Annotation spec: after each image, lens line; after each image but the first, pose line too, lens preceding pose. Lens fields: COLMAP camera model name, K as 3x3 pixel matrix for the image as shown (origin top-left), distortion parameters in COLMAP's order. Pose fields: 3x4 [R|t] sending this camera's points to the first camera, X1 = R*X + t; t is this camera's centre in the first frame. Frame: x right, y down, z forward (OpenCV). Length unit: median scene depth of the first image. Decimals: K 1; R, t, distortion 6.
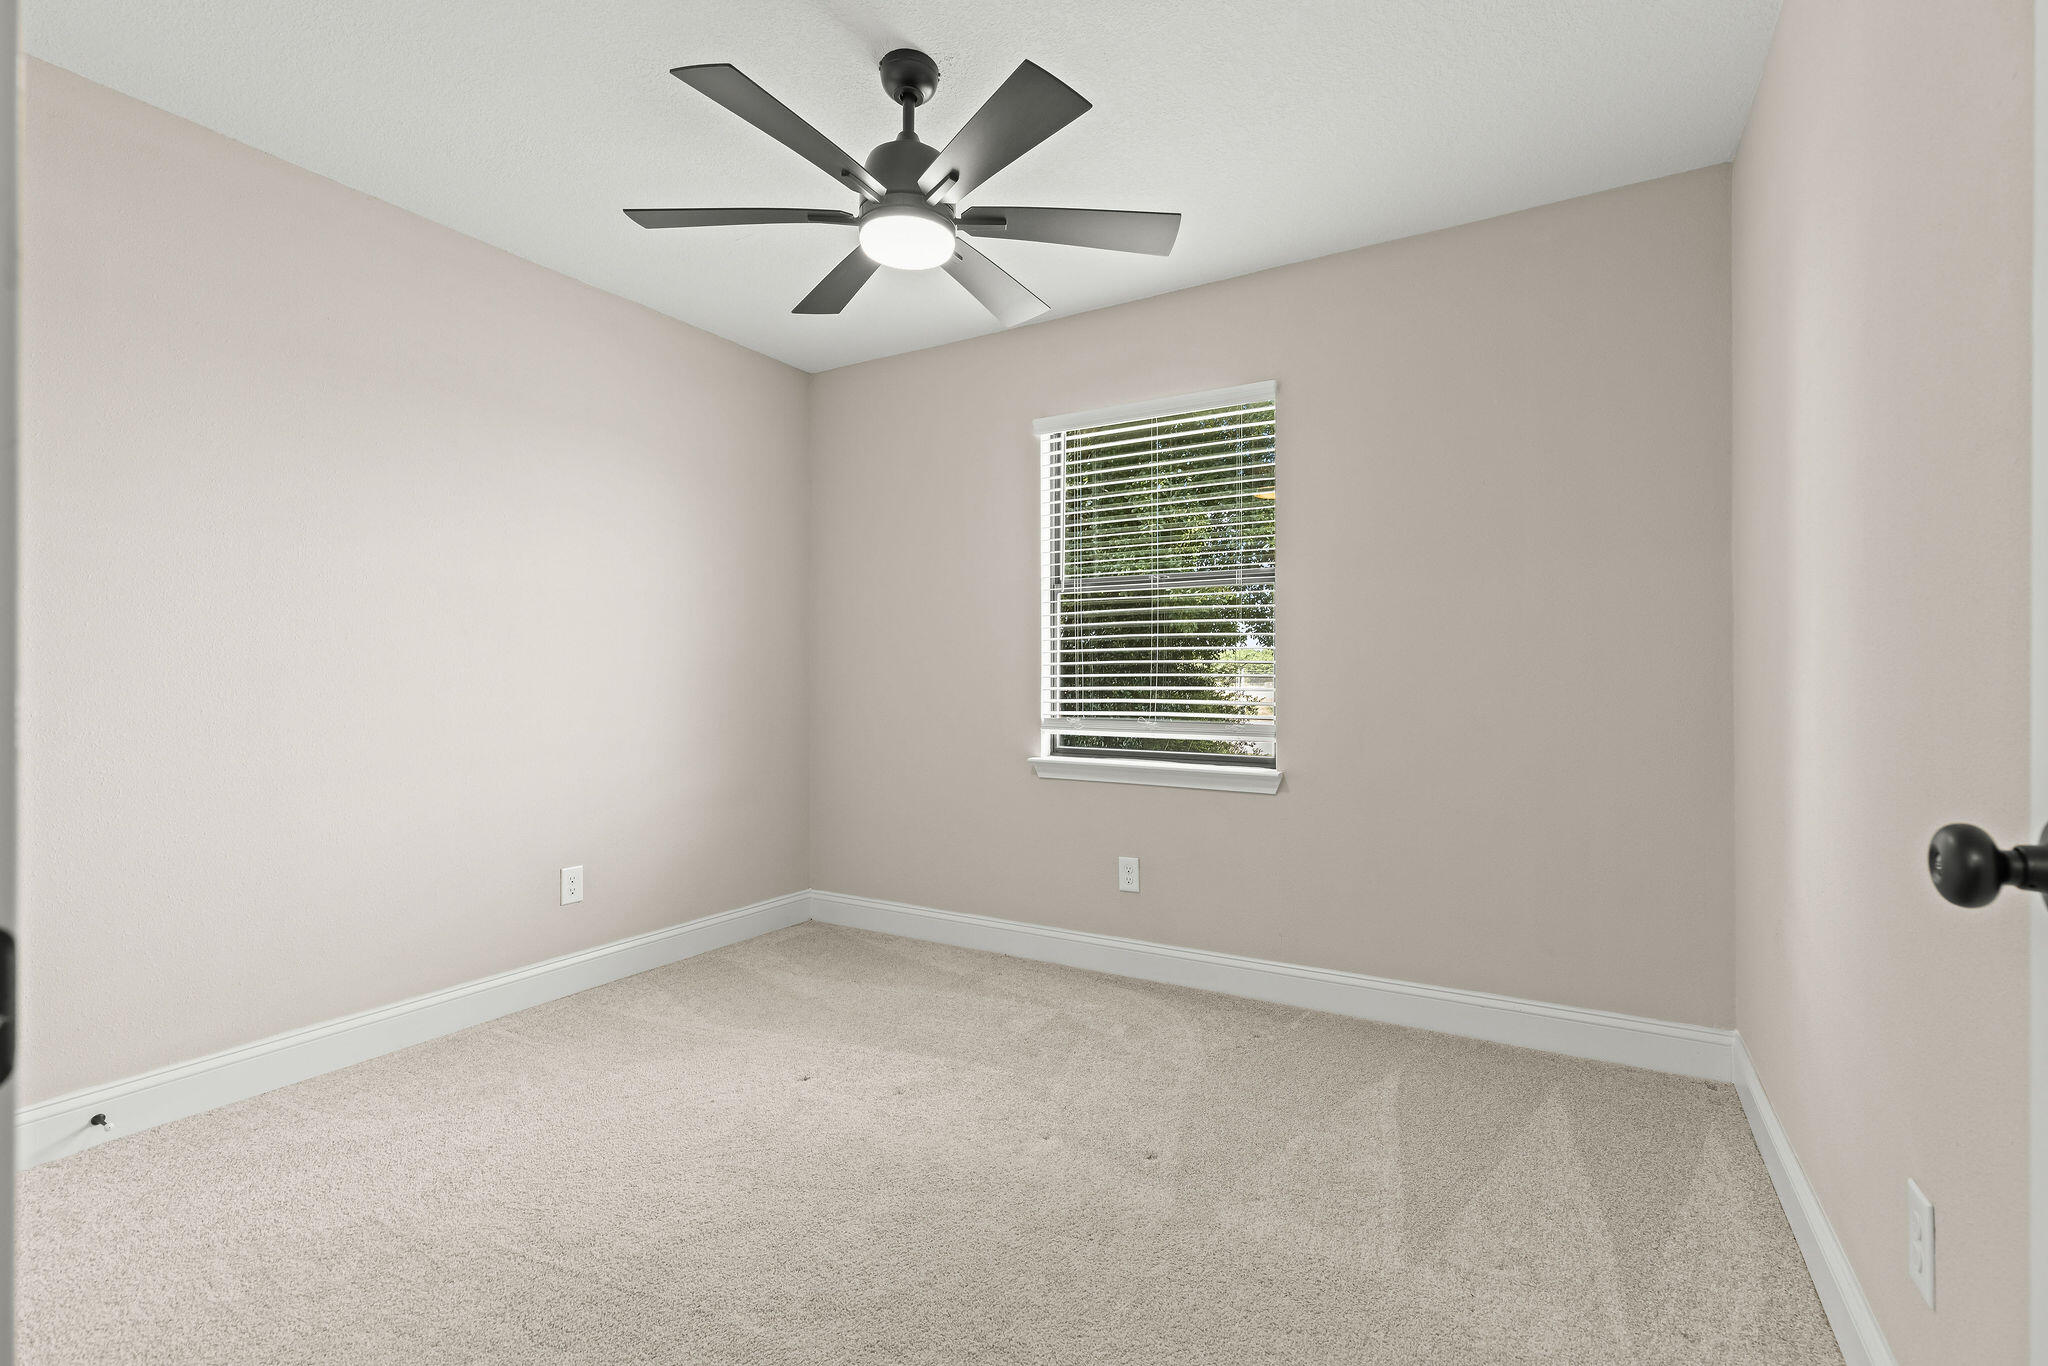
lens RADIAL K [[916.9, 0, 1024.8], [0, 916.9, 679.8], [0, 0, 1]] dist [0.002973, 0.000432]
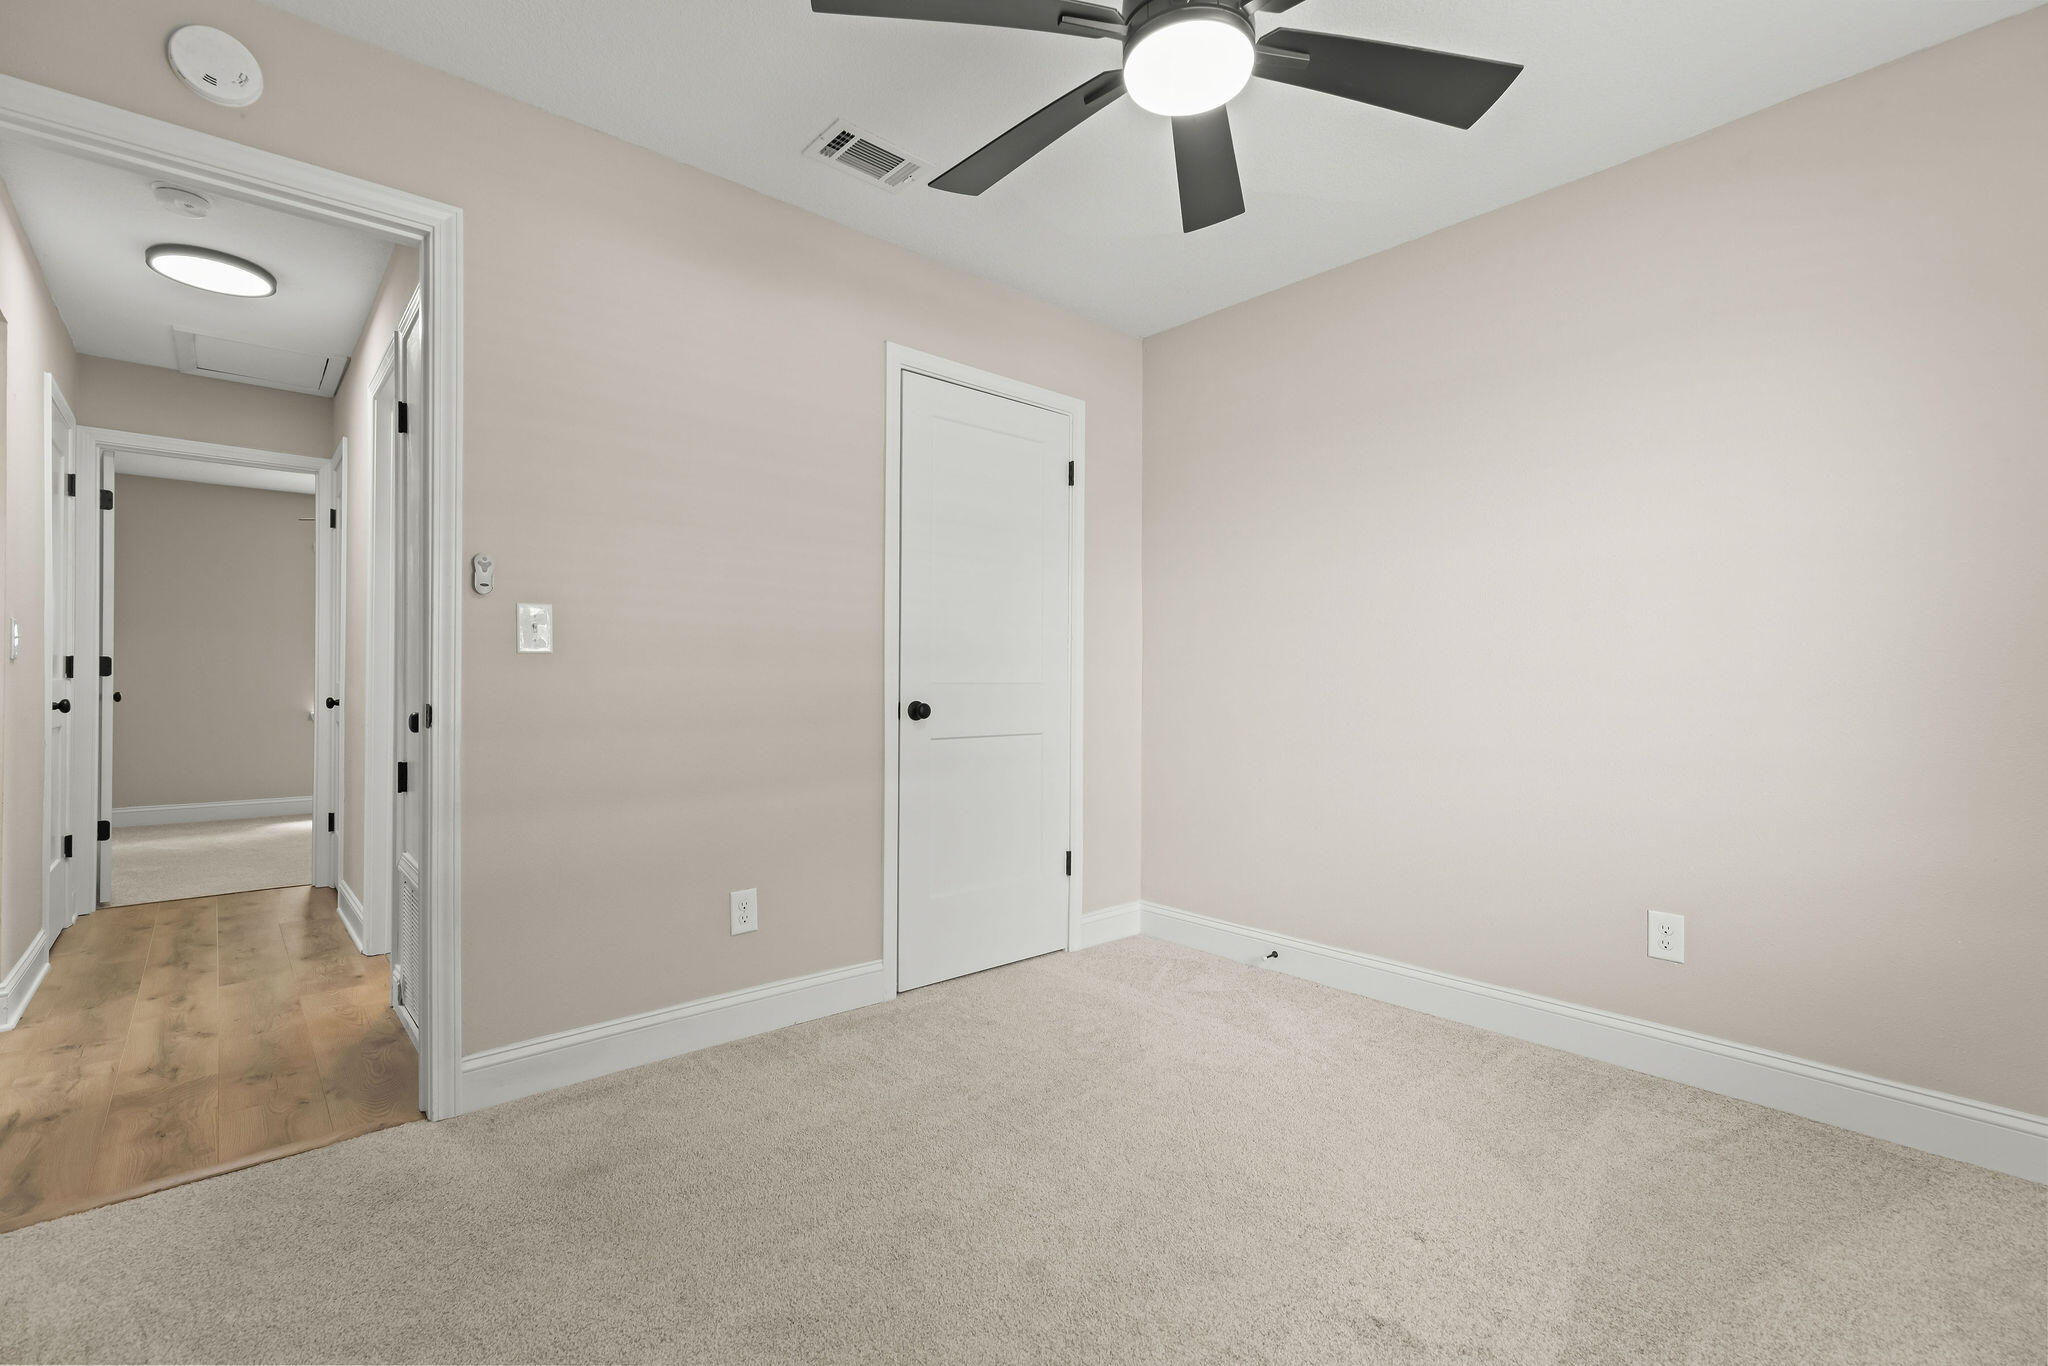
lens RADIAL K [[914.5, 0, 1028.8], [0, 914.5, 676.0], [0, 0, 1]] dist [0.002374, 0.000413]
pose [[-0.307411, -0.004763, -0.951565, 0.442773], [-0.001894, 0.999989, -0.004394, 0.010996], [0.951575, 0.000452, -0.307416, 0.803077]]
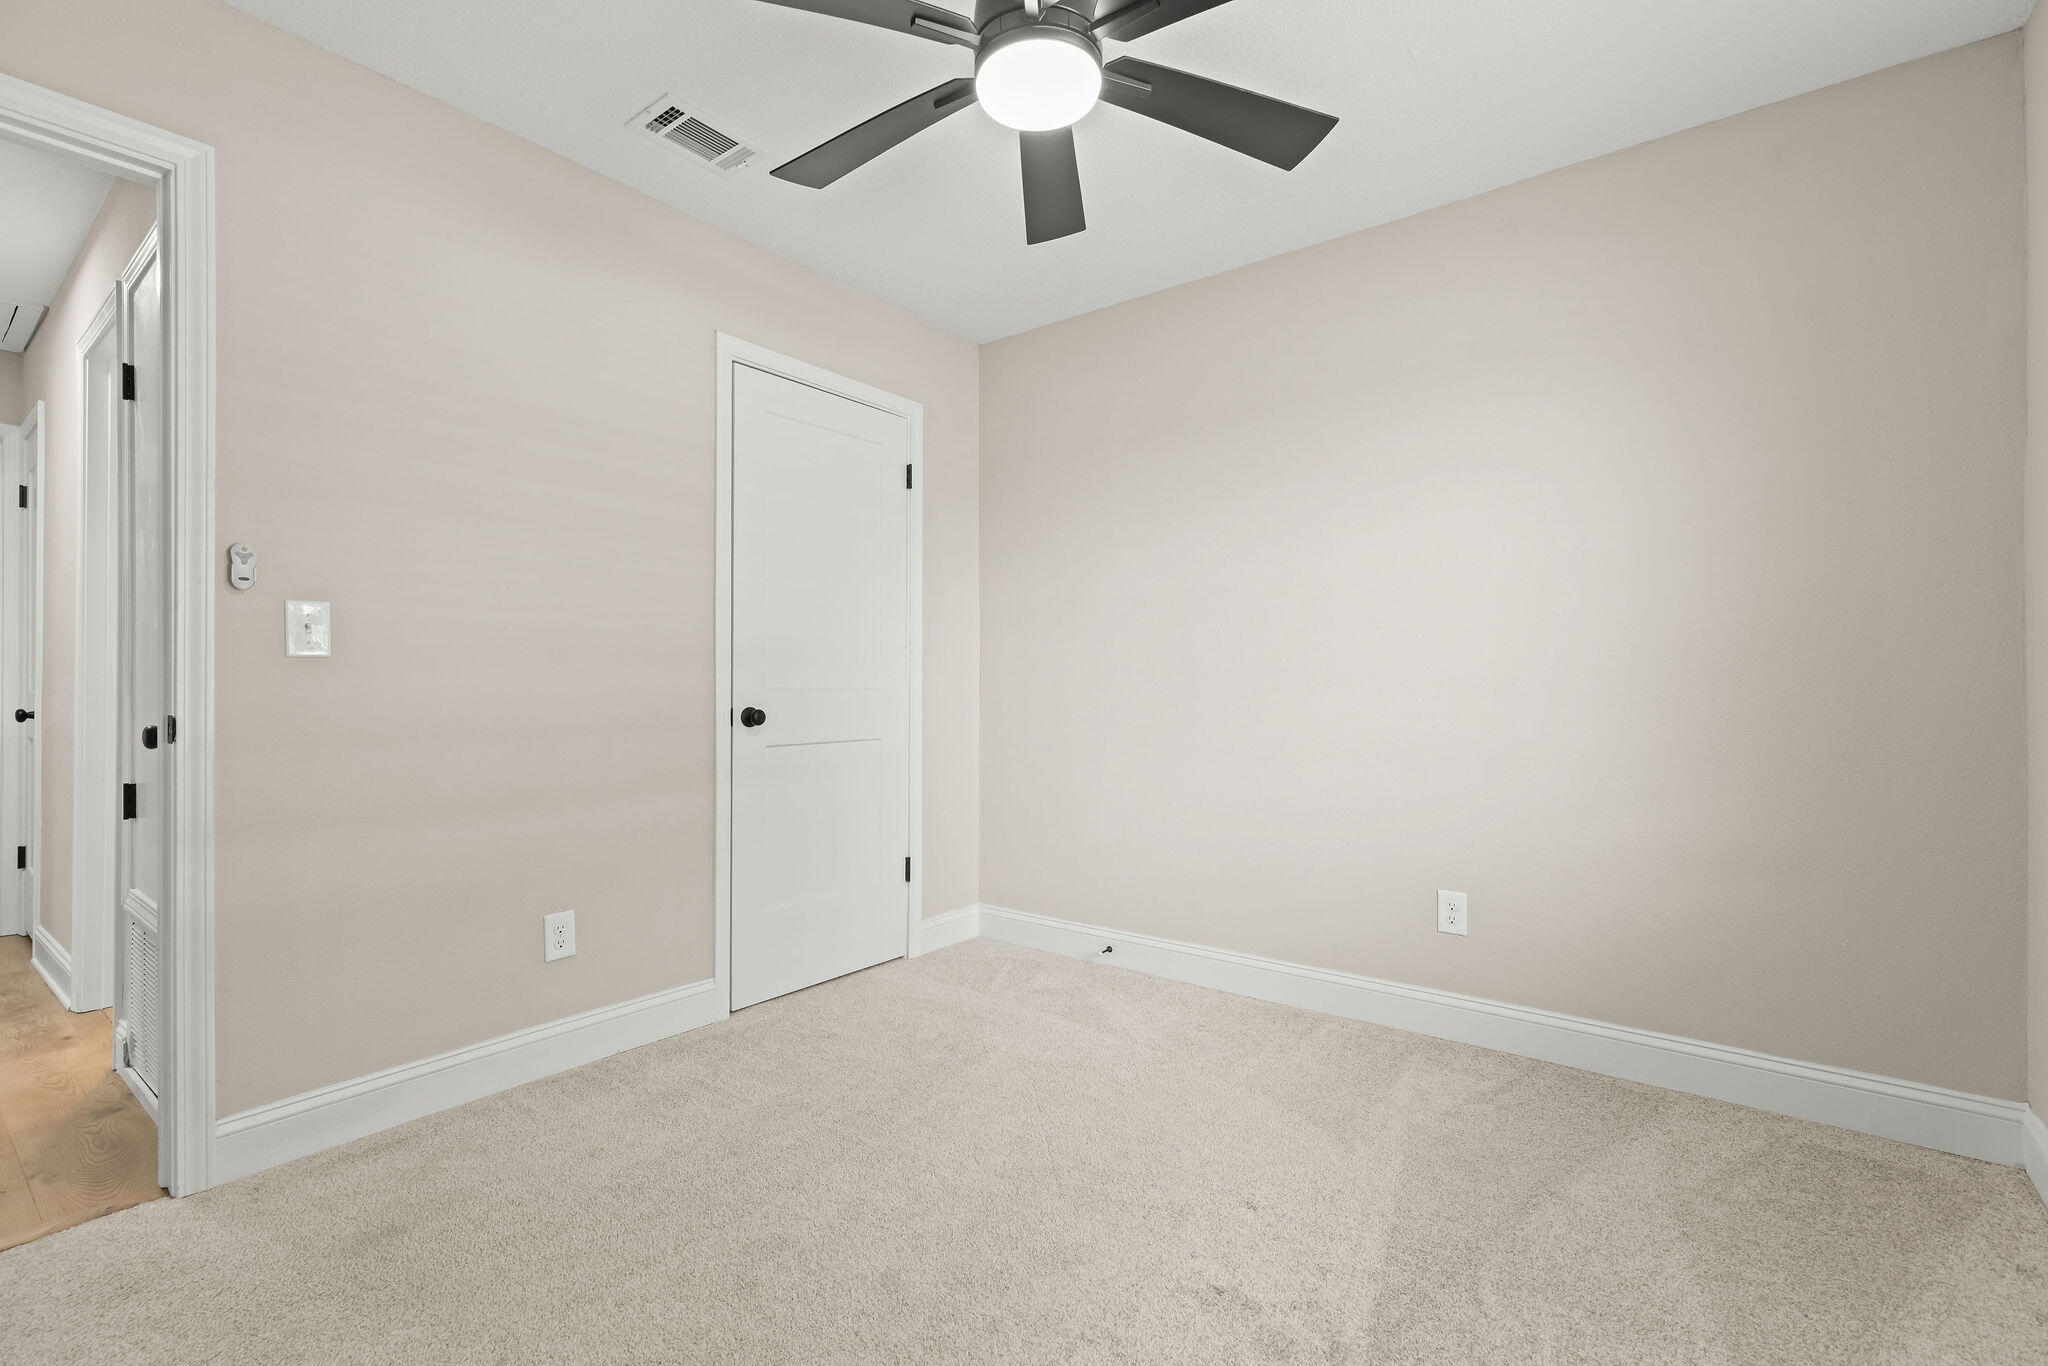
lens RADIAL K [[916.9, 0, 1024.8], [0, 916.9, 679.8], [0, 0, 1]] dist [0.002973, 0.000432]
pose [[-0.127690, -0.004693, -0.991803, 0.449048], [0.002364, 0.999985, -0.005036, 0.010984], [0.991811, -0.002988, -0.127677, 0.788461]]
